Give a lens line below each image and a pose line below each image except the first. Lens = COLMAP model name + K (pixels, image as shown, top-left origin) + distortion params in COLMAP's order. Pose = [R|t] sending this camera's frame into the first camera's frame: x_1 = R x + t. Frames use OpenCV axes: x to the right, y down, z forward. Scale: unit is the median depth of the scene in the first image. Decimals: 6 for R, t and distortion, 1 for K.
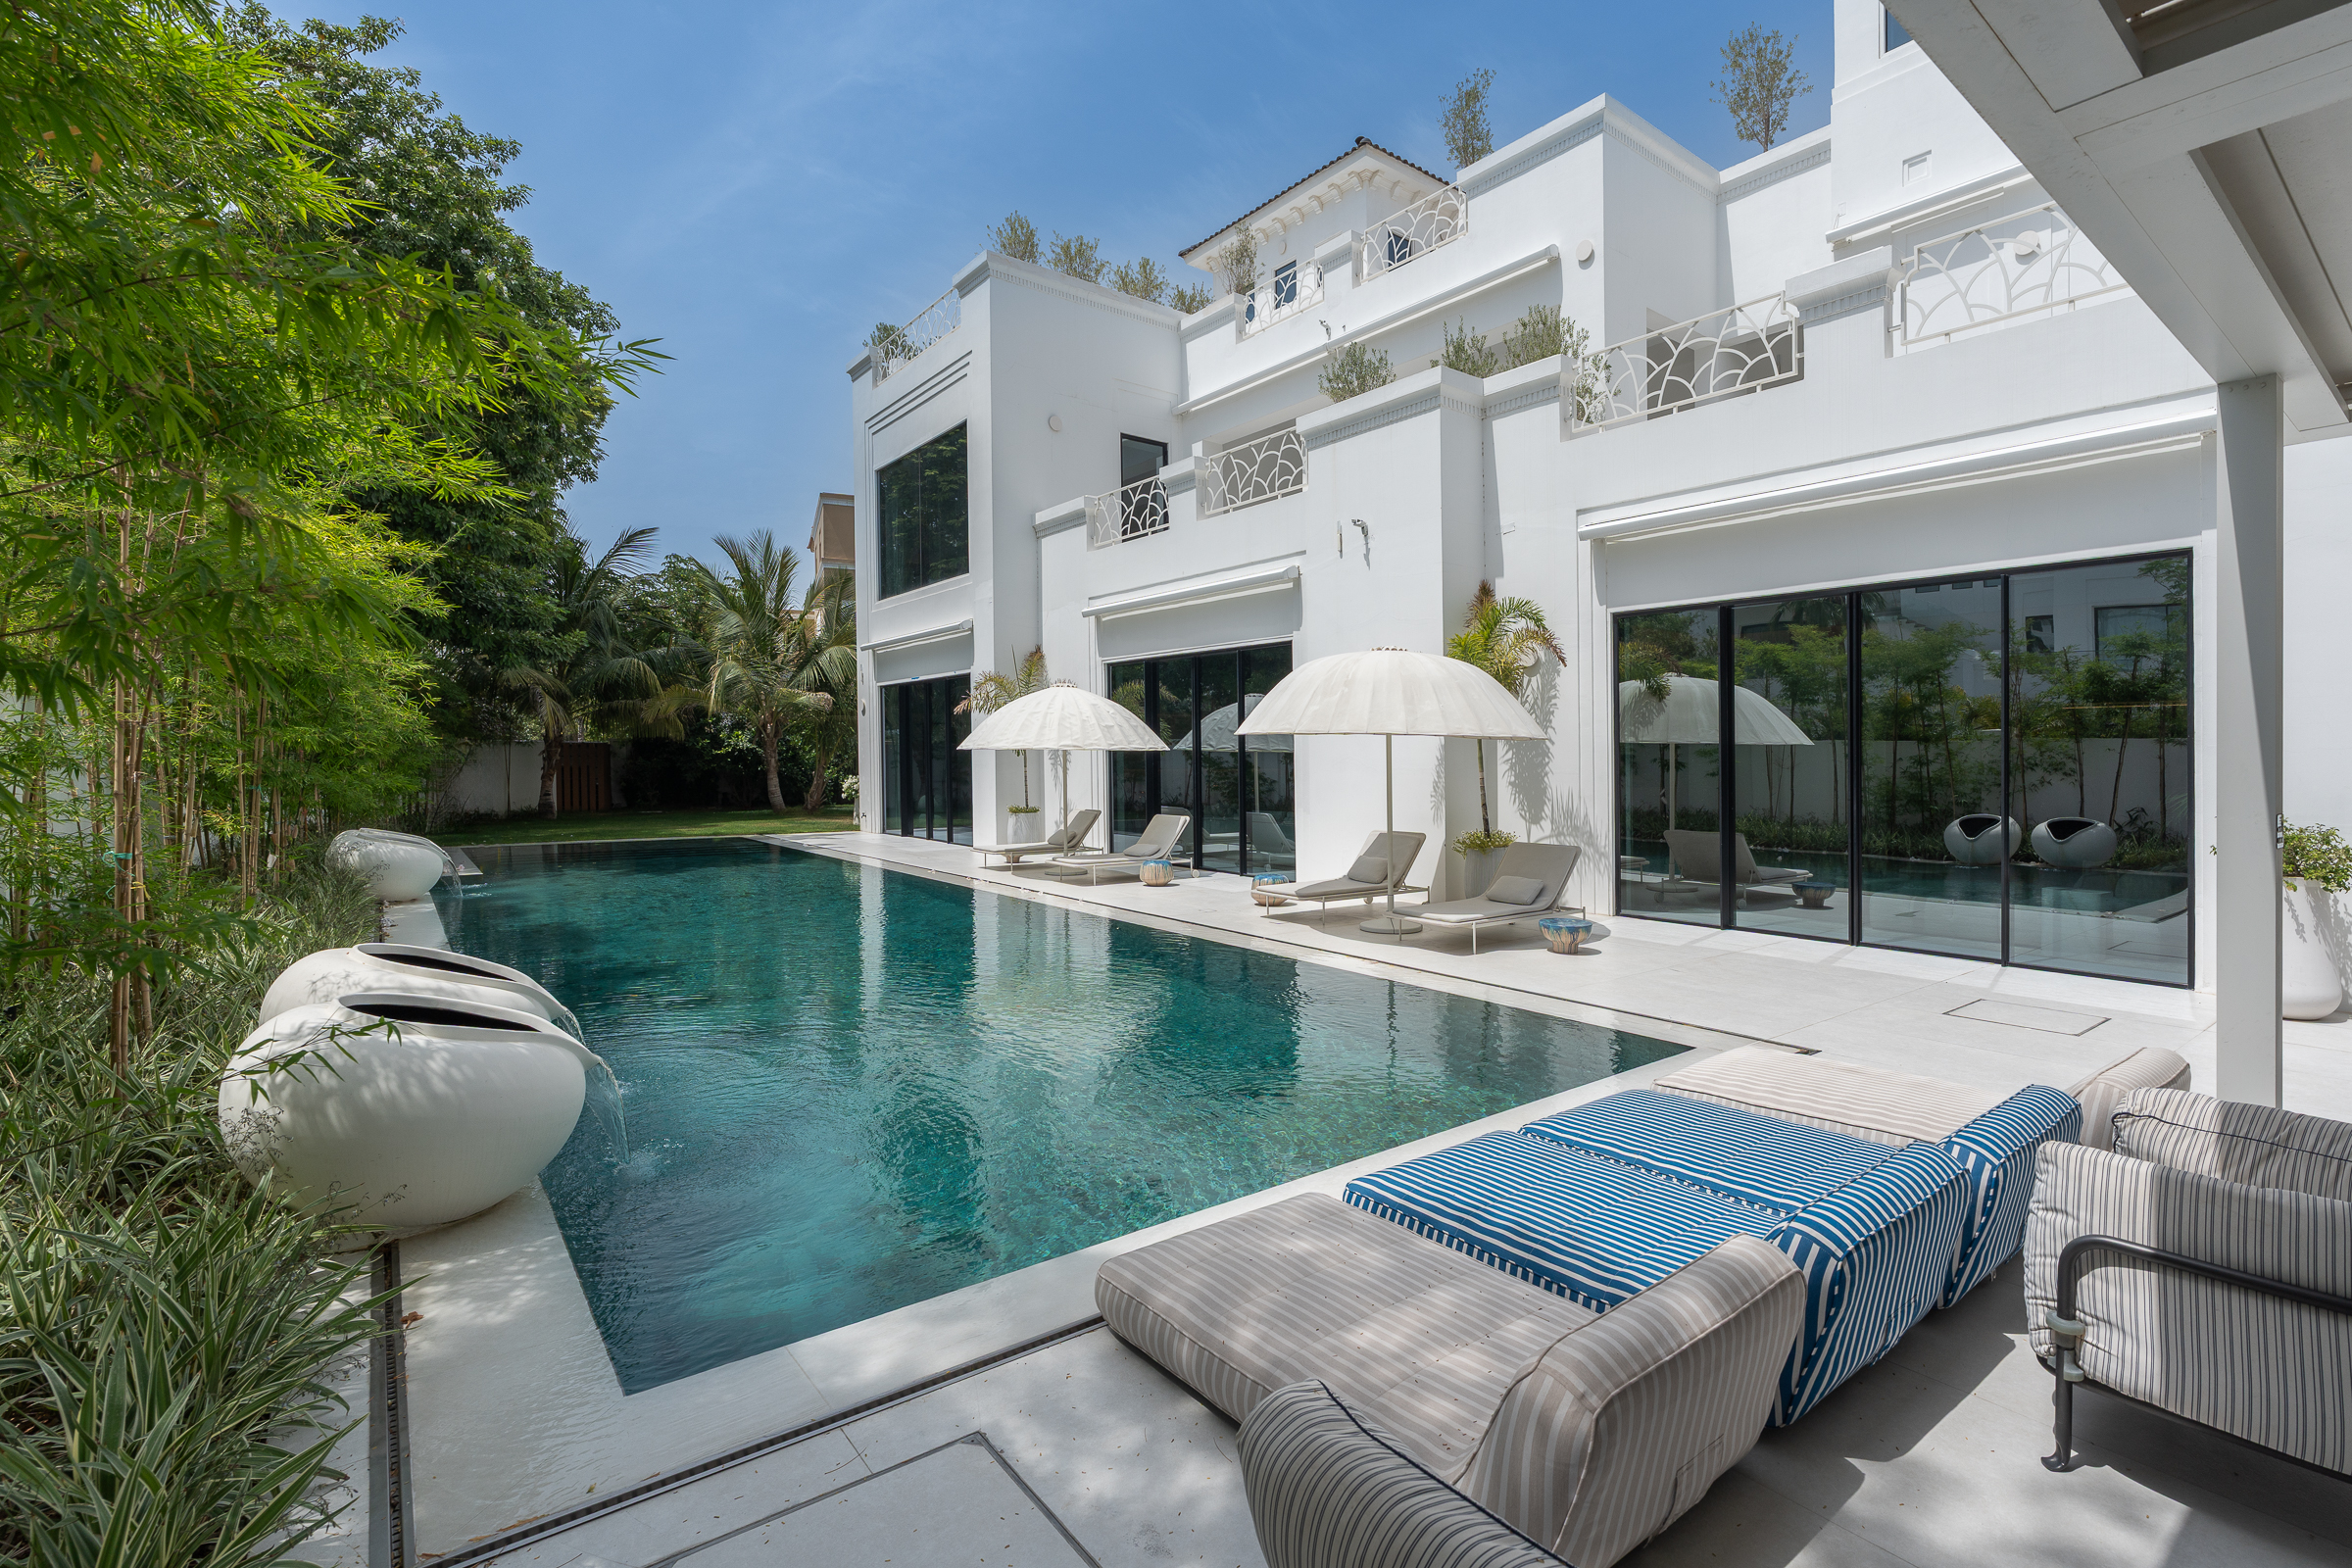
lens RADIAL K [[1061.0, 0, 1176.0], [0, 1061.0, 784.0], [0, 0, 1]] dist [-0.000900, -0.000207]
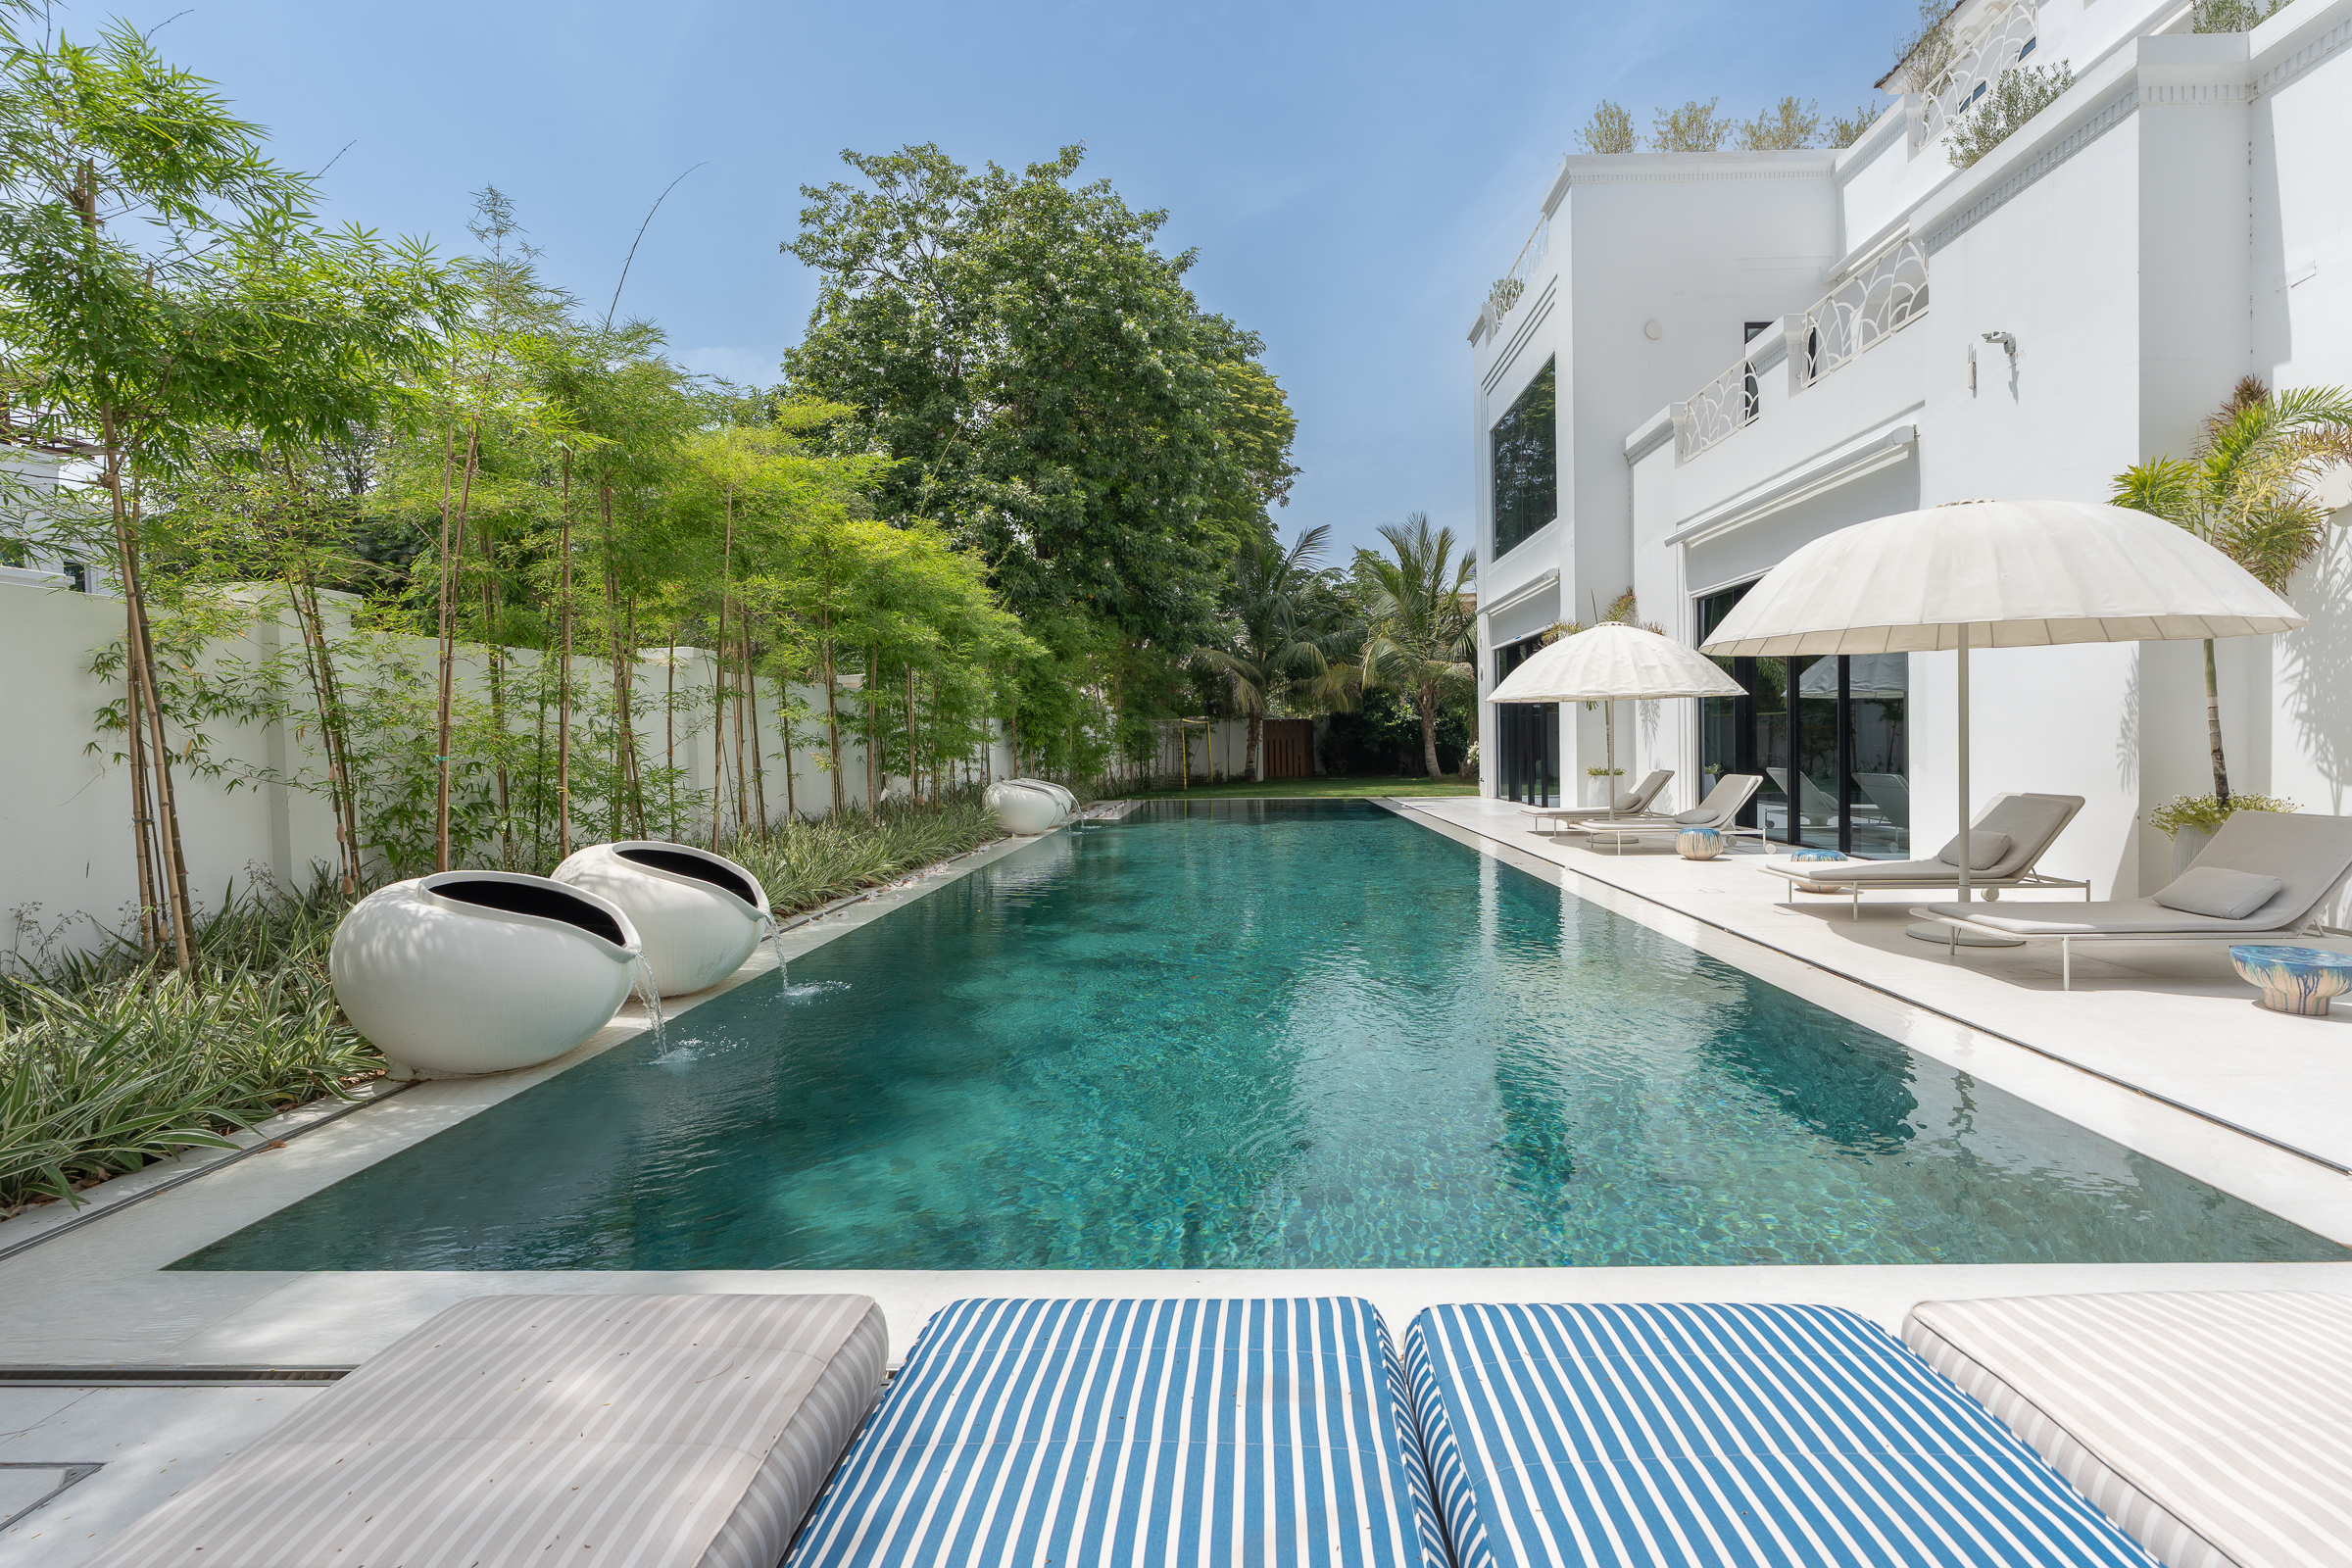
lens RADIAL K [[1000.7, 0, 1215.2], [0, 1000.7, 787.4], [0, 0, 1]] dist [-0.004767, -0.000220]
pose [[0.787390, 0.014697, -0.616280, 0.118306], [0.001249, 0.999676, 0.025436, 0.015312], [0.616454, -0.020797, 0.787116, 0.128668]]
